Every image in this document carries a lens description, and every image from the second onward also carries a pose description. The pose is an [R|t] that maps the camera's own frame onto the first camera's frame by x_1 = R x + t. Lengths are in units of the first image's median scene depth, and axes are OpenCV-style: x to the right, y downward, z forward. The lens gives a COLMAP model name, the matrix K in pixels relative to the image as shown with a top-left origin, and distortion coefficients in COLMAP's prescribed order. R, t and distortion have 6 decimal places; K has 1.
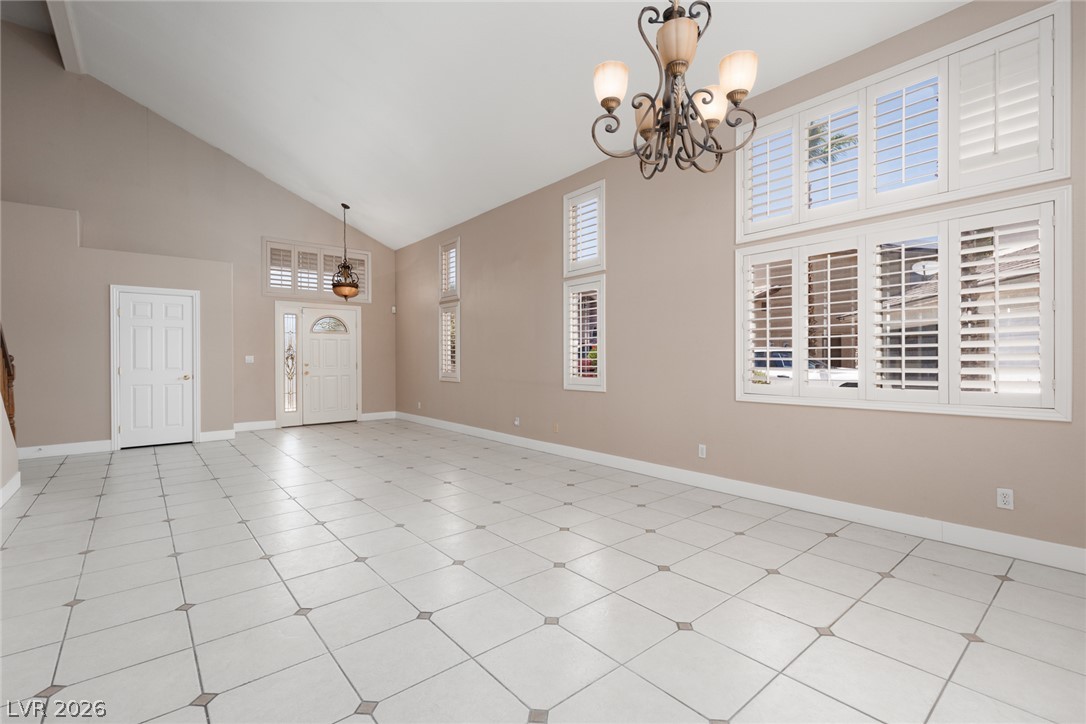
lens RADIAL K [[487.4, 0, 547.6], [0, 487.4, 356.2], [0, 0, 1]] dist [0.002762, 0.000150]
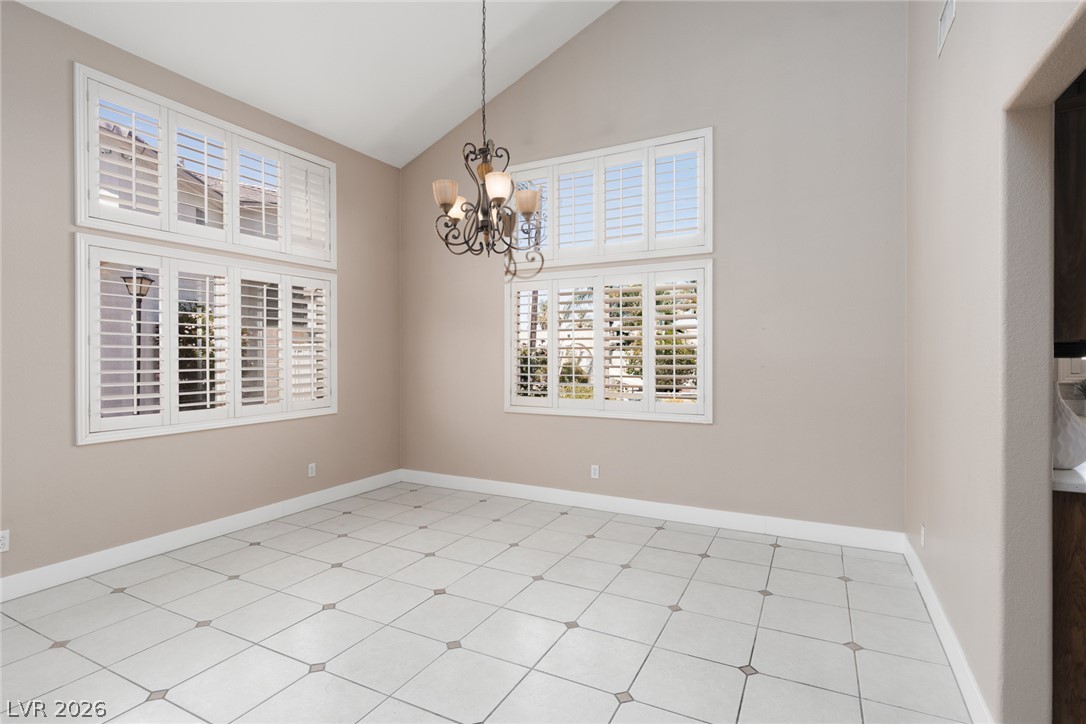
lens RADIAL K [[528.8, 0, 538.7], [0, 528.8, 365.2], [0, 0, 1]] dist [-0.011291, -0.000283]
pose [[-0.382727, -0.005929, 0.923842, -0.348773], [0.003561, 0.999963, 0.007893, -0.017904], [-0.923854, 0.006311, -0.382692, 0.407467]]
